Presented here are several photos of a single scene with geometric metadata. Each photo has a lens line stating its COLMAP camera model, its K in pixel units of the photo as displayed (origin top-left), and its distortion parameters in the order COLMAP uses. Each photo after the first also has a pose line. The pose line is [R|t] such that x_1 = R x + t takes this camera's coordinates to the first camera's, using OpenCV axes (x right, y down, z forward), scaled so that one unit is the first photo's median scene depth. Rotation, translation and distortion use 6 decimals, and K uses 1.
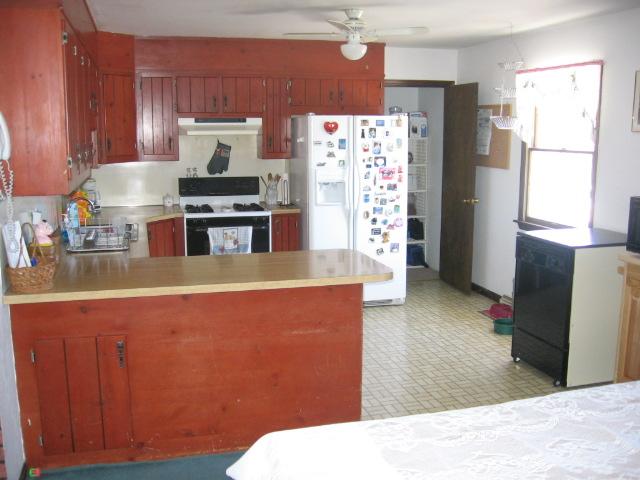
lens RADIAL K [[667.5, 0, 322.7], [0, 667.5, 240.6], [0, 0, 1]] dist [-0.105309, 0.000000]
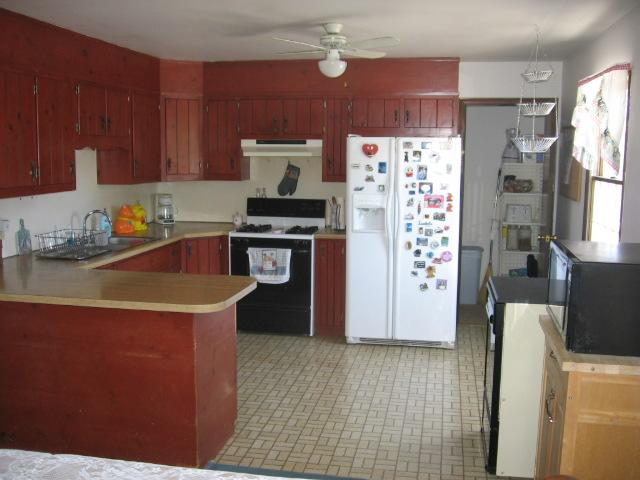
lens RADIAL K [[667.5, 0, 321.0], [0, 667.5, 240.3], [0, 0, 1]] dist [-0.105309, 0.000000]
pose [[0.900234, 0.064449, -0.430611, 0.353013], [-0.079637, 0.996673, -0.017318, -0.020598], [0.428062, 0.049883, 0.902372, 0.126084]]
